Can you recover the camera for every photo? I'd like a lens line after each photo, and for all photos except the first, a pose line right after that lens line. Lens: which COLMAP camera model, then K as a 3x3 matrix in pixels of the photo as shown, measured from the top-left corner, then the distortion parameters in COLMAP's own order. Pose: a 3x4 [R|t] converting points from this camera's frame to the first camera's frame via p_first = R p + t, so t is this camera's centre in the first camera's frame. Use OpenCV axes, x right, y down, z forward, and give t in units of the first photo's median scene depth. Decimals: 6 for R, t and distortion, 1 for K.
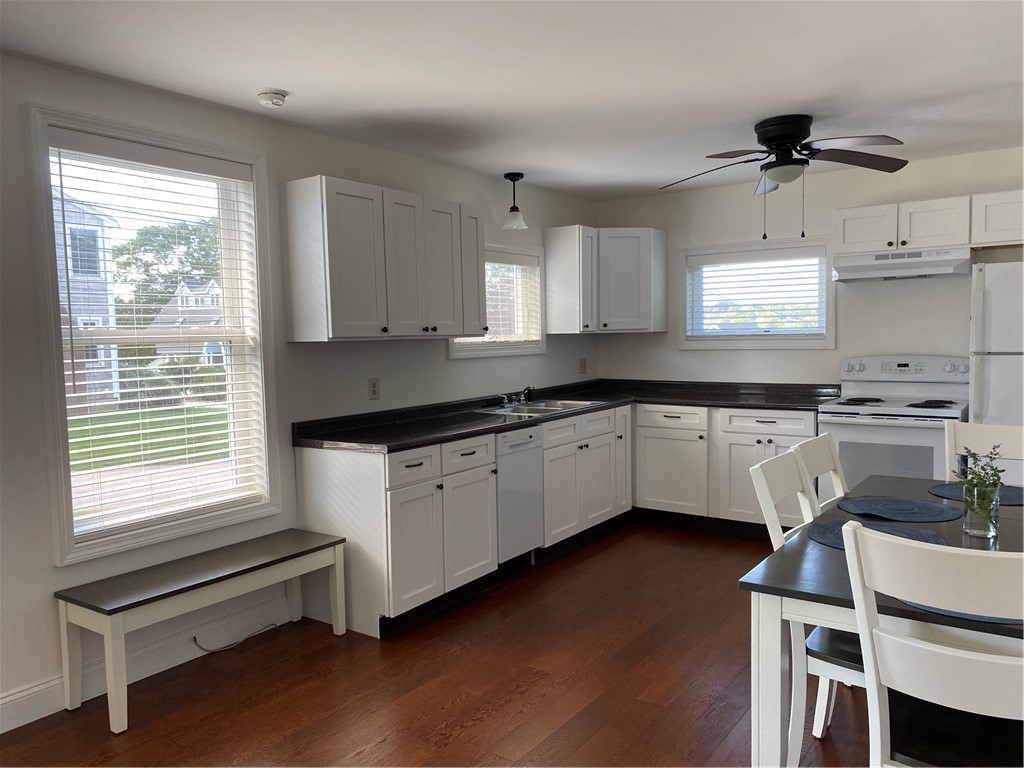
lens RADIAL K [[767.3, 0, 512.0], [0, 767.3, 384.0], [0, 0, 1]] dist [0.099030, -0.161734]
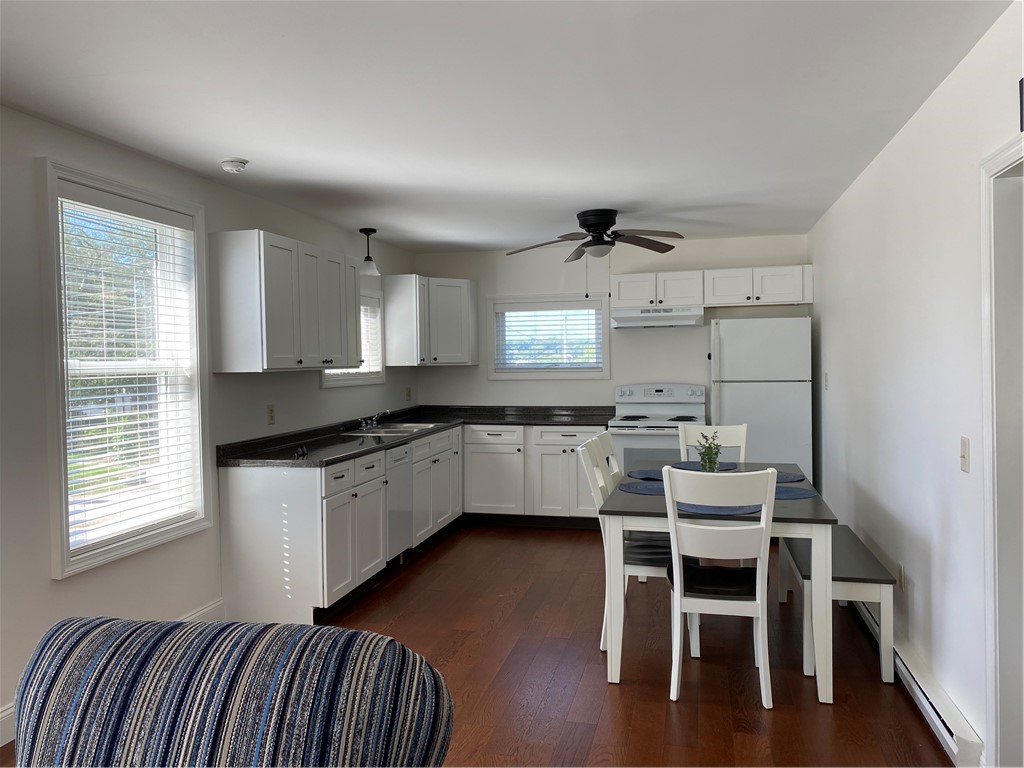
lens RADIAL K [[760.3, 0, 510.3], [0, 760.3, 373.3], [0, 0, 1]] dist [0.104497, -0.202574]
pose [[0.929820, 0.000646, 0.368014, -0.239546], [0.019875, 0.998451, -0.051969, 0.009971], [-0.367477, 0.055636, 0.928367, -0.148420]]
